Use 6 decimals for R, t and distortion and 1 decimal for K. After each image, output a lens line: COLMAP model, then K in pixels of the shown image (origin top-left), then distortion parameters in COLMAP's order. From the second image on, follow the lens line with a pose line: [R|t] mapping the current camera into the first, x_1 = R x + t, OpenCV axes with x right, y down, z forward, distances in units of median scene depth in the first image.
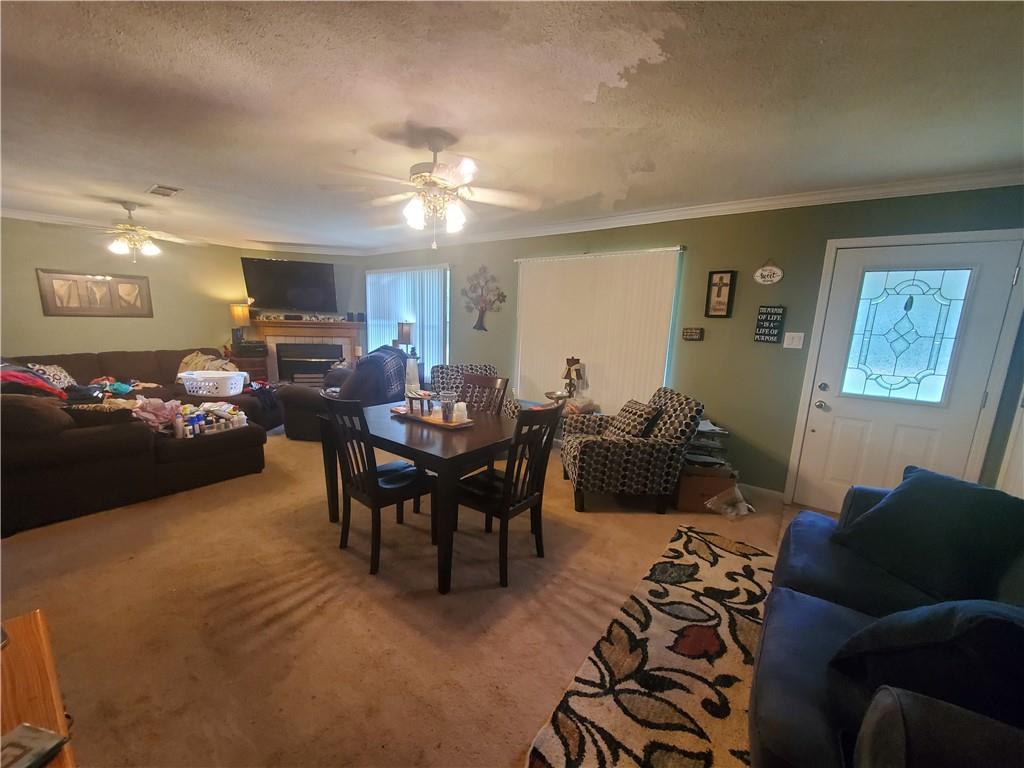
lens RADIAL K [[406.2, 0, 504.2], [0, 406.2, 399.3], [0, 0, 1]] dist [-0.001692, -0.001146]
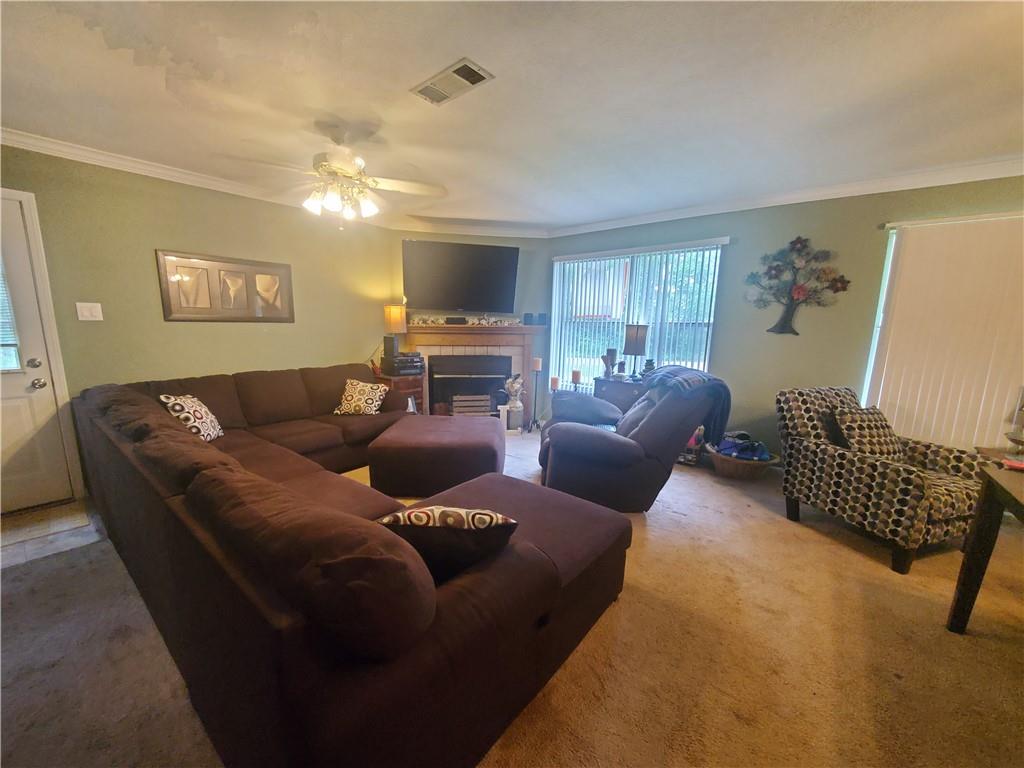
lens RADIAL K [[406.2, 0, 503.6], [0, 406.2, 398.9], [0, 0, 1]] dist [-0.001692, -0.001146]
pose [[0.999701, -0.010227, -0.022225, -0.686687], [0.009930, 0.999860, -0.013447, -0.075791], [0.022359, 0.013222, 0.999663, 0.416246]]
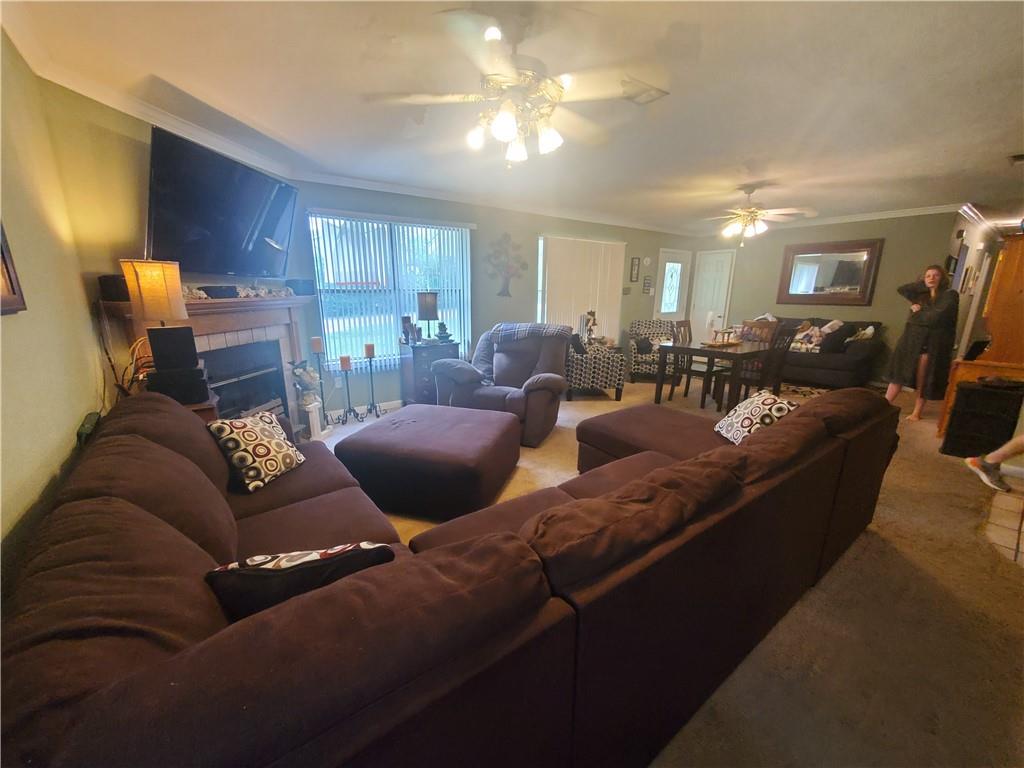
lens RADIAL K [[406.2, 0, 505.6], [0, 406.2, 397.6], [0, 0, 1]] dist [-0.001692, -0.001146]
pose [[0.272835, -0.278540, 0.920856, -1.455969], [0.192757, 0.953589, 0.231330, -0.218838], [-0.942553, 0.114387, 0.313863, 0.938157]]
